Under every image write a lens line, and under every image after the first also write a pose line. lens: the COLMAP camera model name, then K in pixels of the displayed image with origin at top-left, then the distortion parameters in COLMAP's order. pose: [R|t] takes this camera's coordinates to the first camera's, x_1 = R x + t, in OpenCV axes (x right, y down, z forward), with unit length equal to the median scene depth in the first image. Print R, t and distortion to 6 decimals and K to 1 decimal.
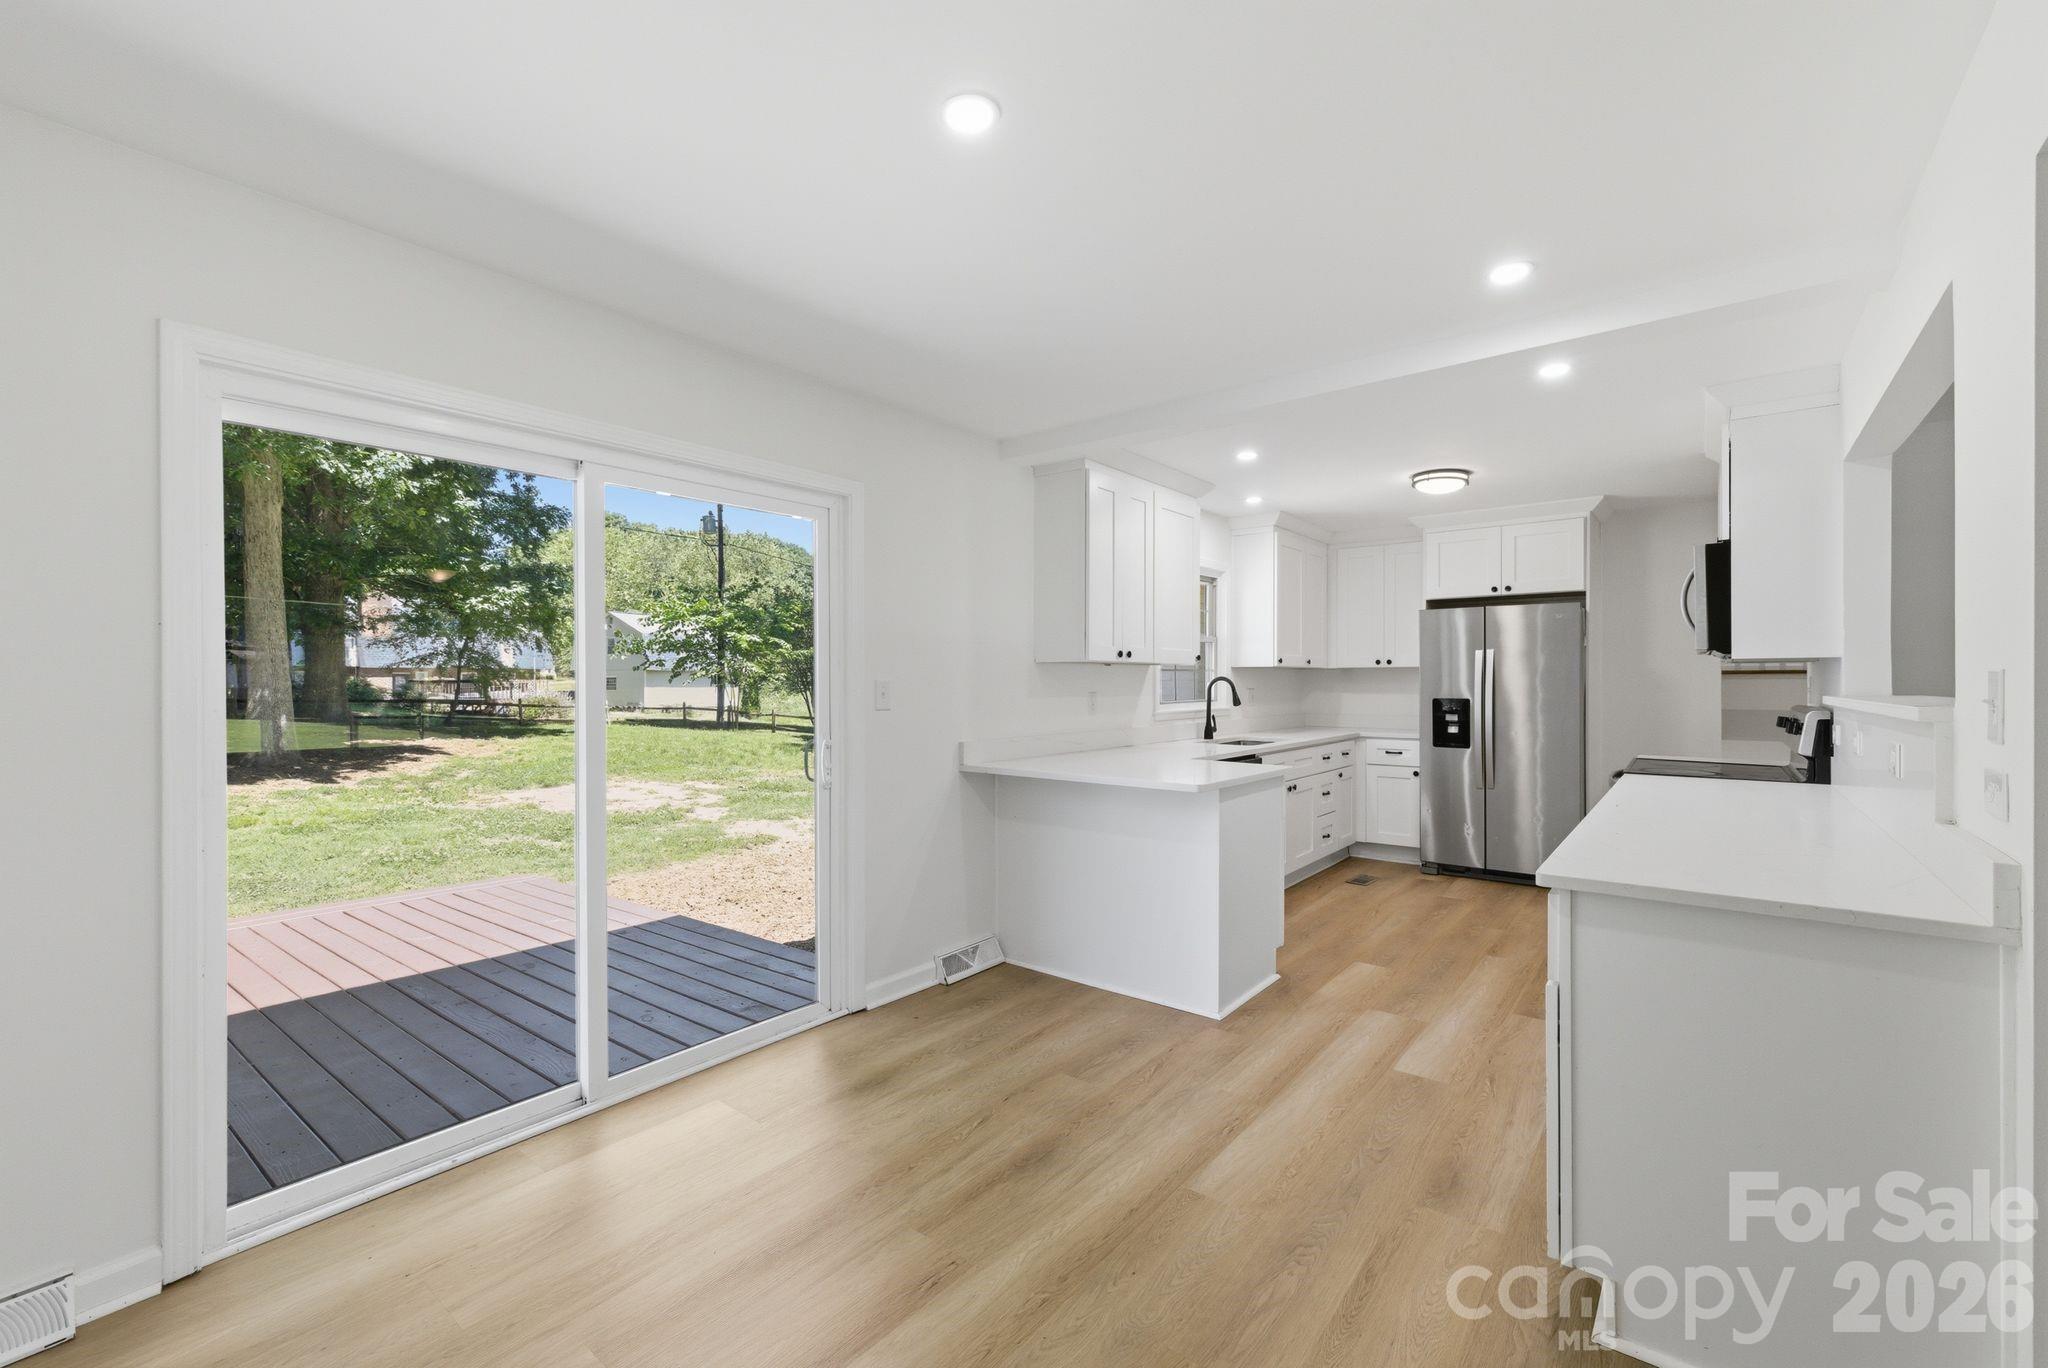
lens RADIAL K [[856.1, 0, 1023.0], [0, 856.1, 684.3], [0, 0, 1]] dist [0.004092, -0.000230]
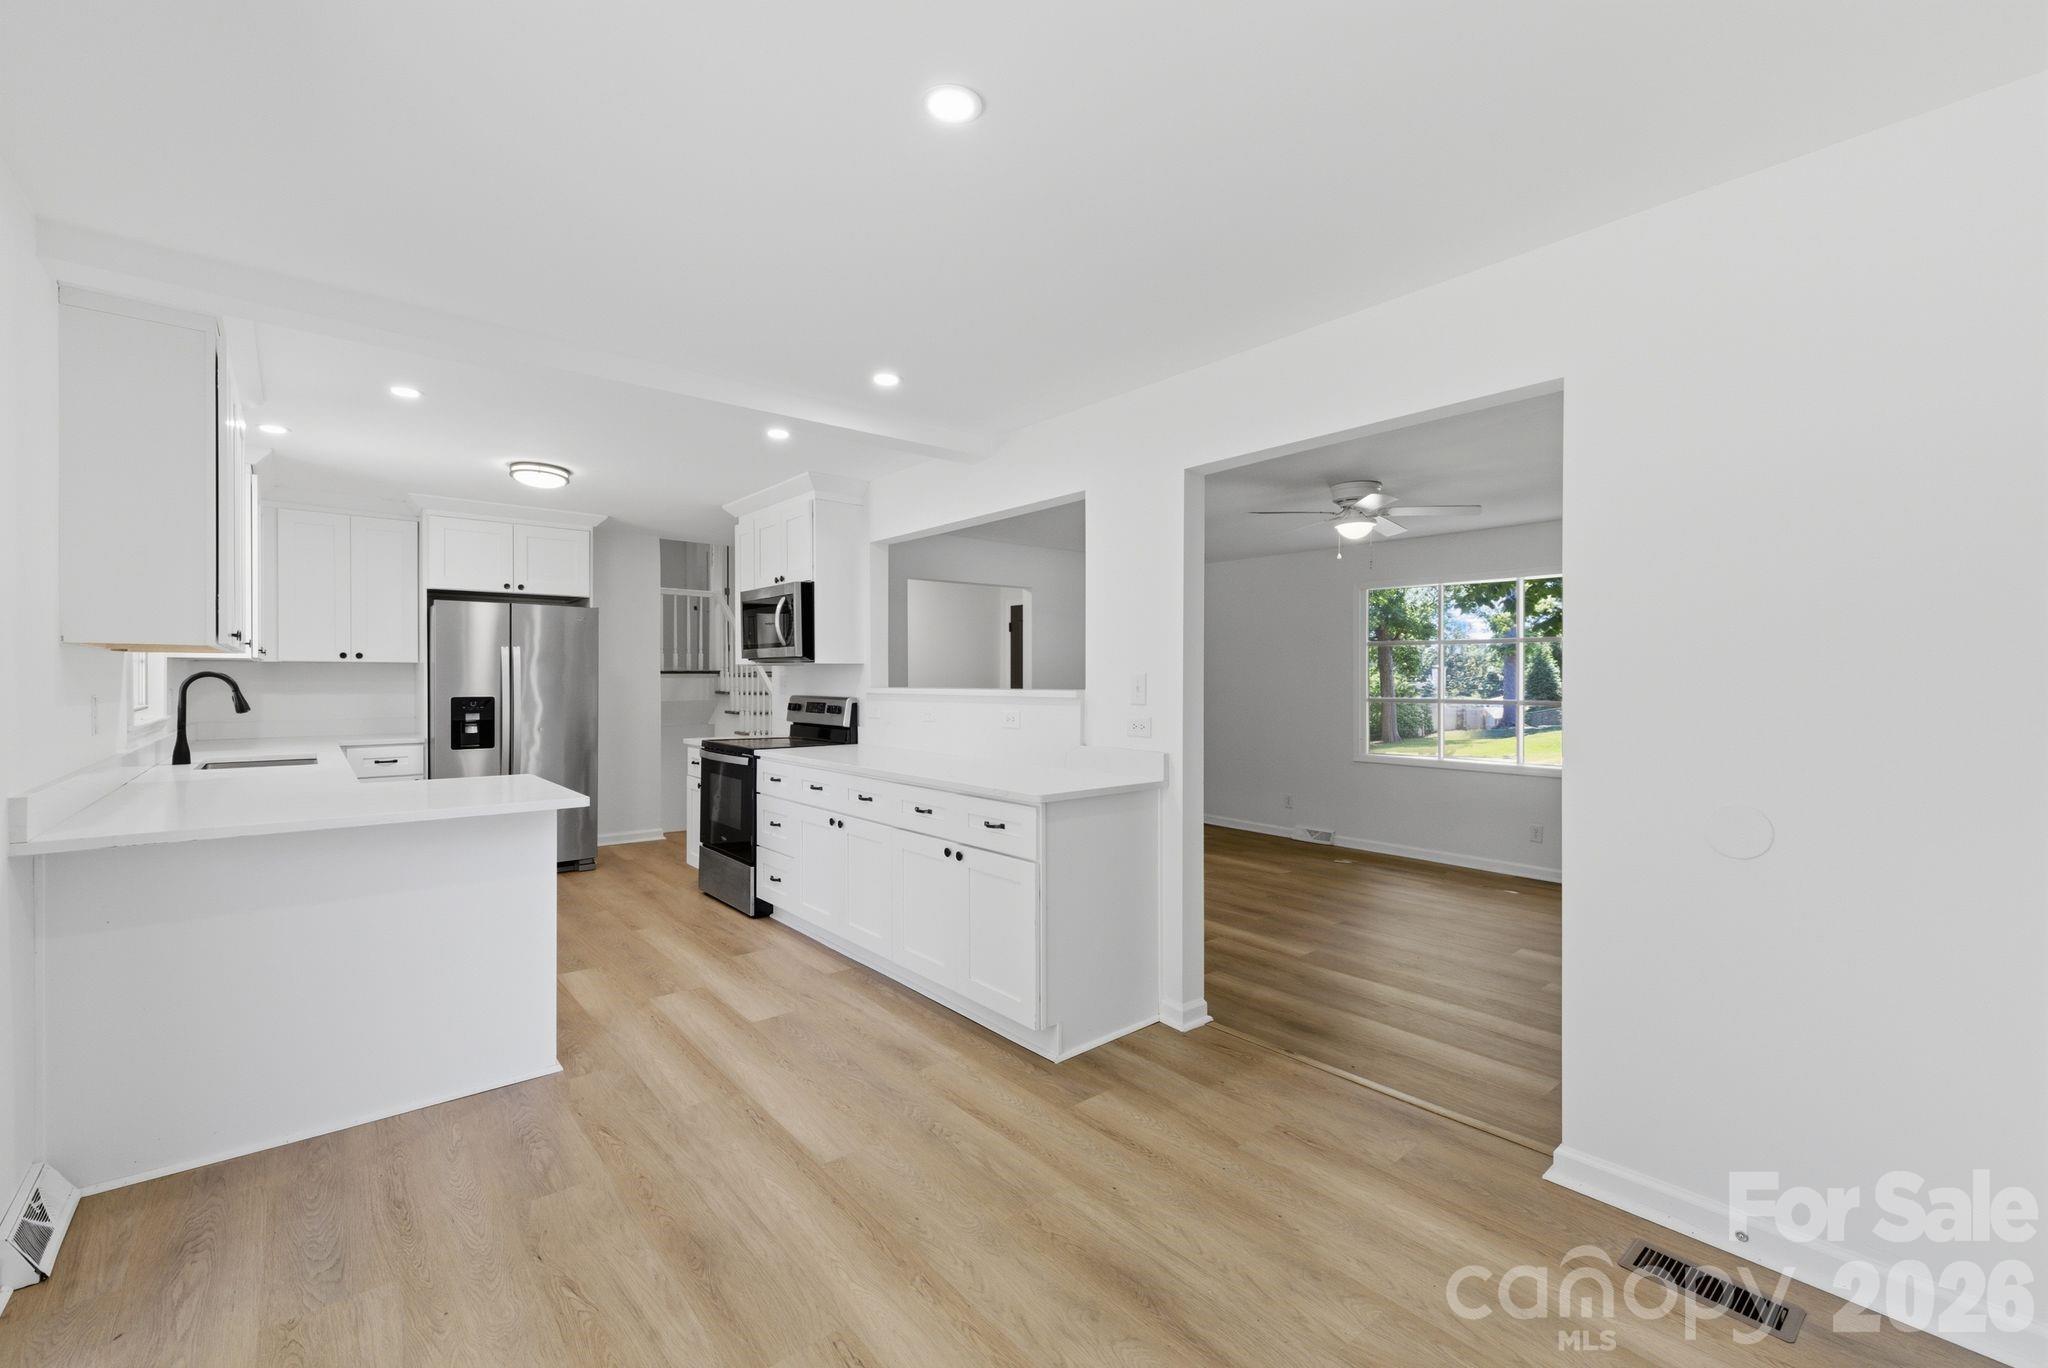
lens RADIAL K [[856.1, 0, 1024.7], [0, 856.1, 682.5], [0, 0, 1]] dist [0.004092, -0.000230]
pose [[0.195143, -0.002810, 0.980771, -0.348340], [0.003223, 0.999992, 0.002224, 0.000636], [-0.980770, 0.002727, 0.195150, 0.248094]]
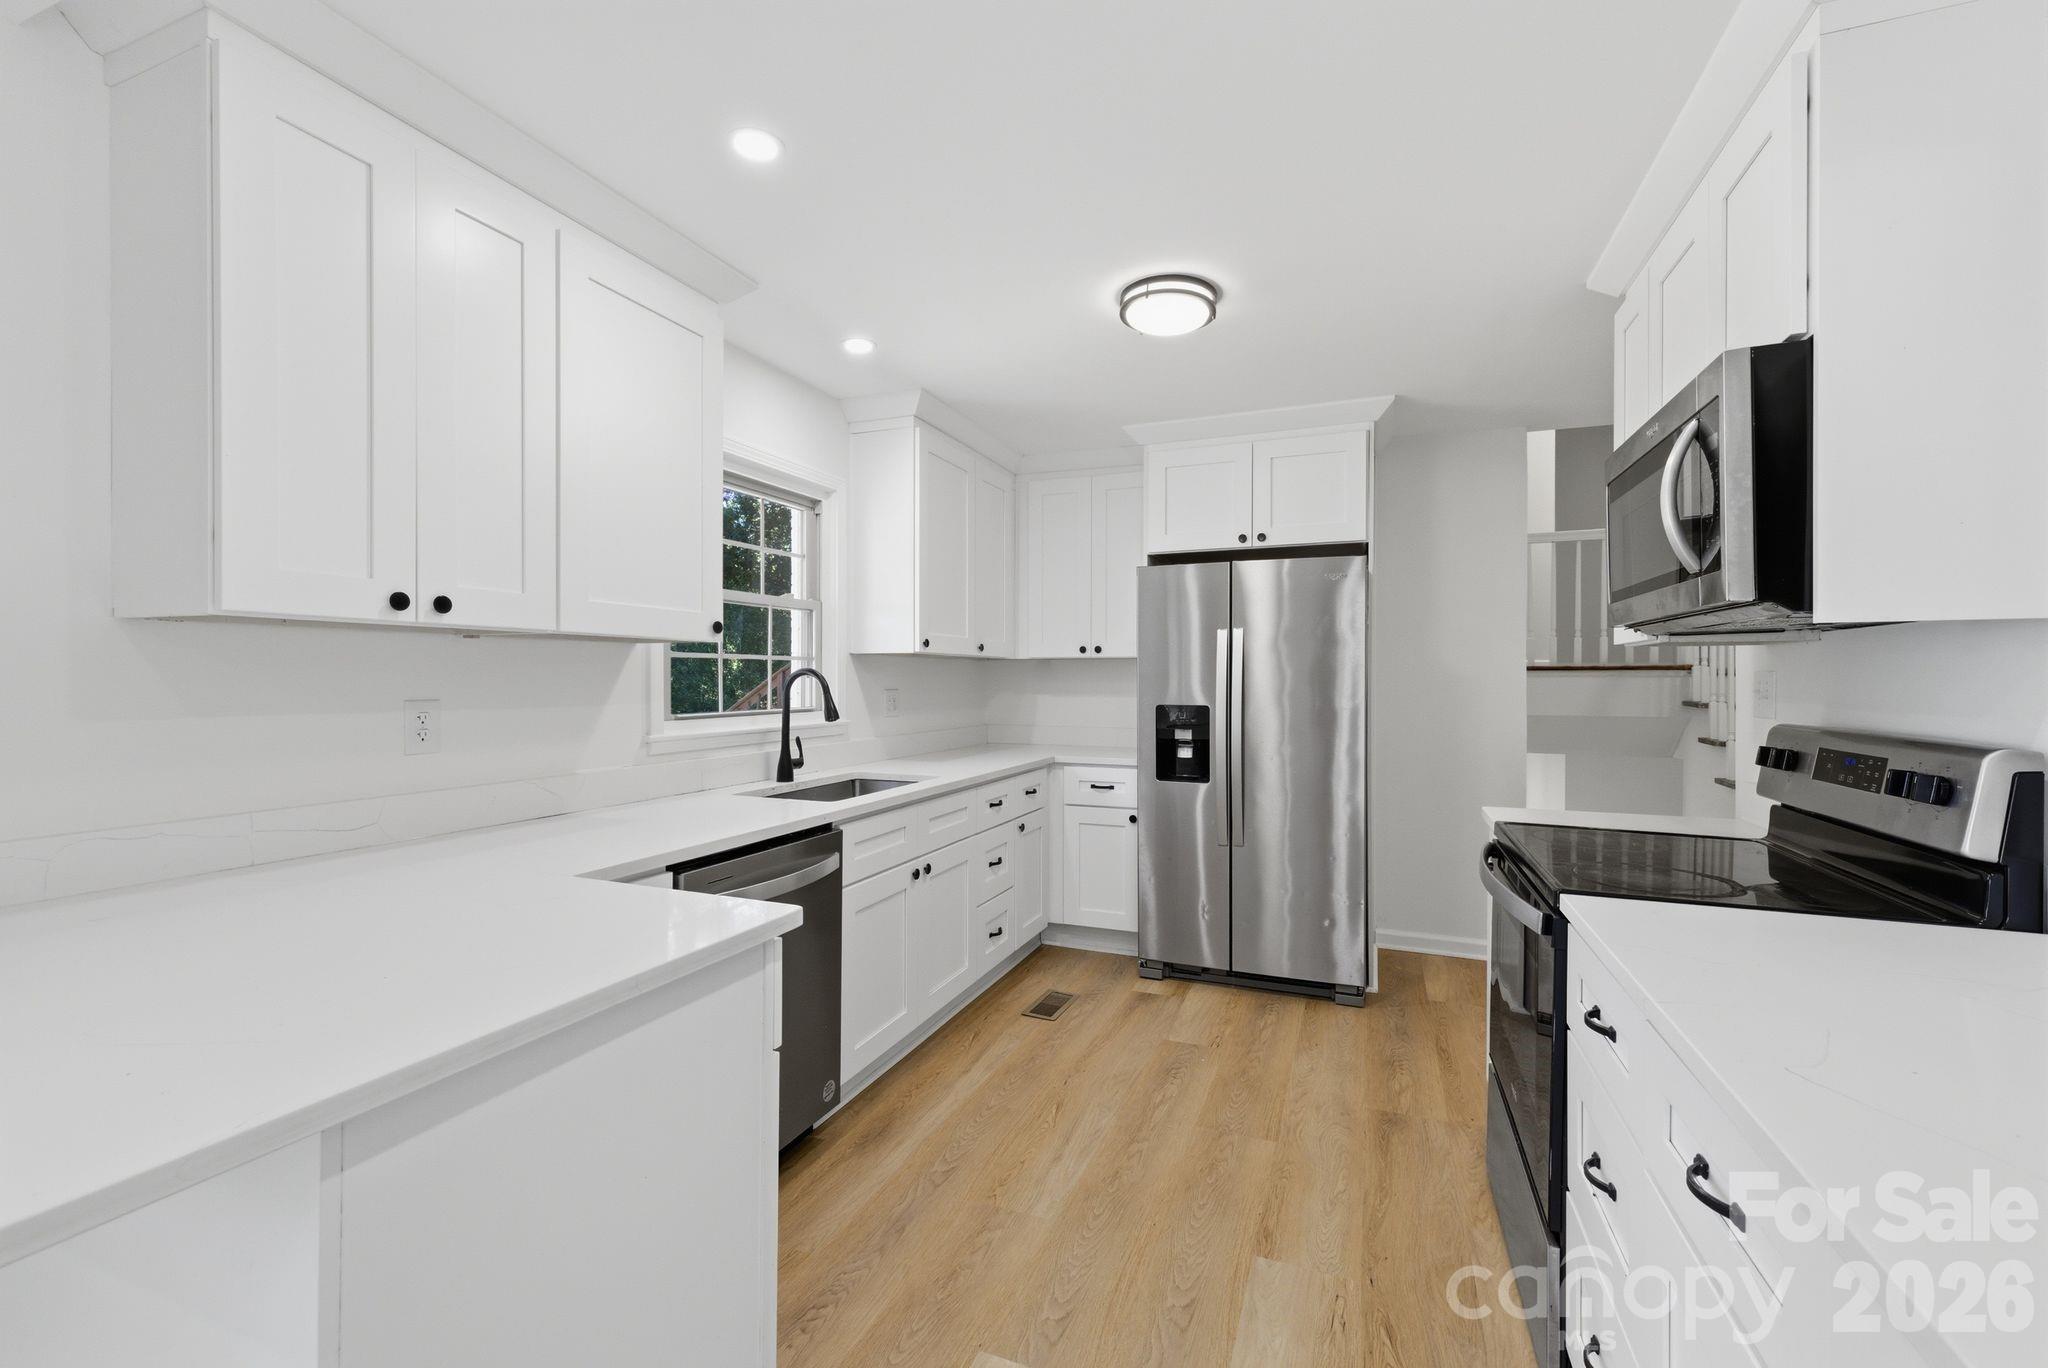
lens RADIAL K [[856.1, 0, 1026.4], [0, 856.1, 681.2], [0, 0, 1]] dist [0.004092, -0.000230]
pose [[0.958021, 0.002473, 0.286687, 0.231930], [-0.002284, 0.999997, -0.000993, -0.000459], [-0.286689, 0.000296, 0.958024, 0.477166]]
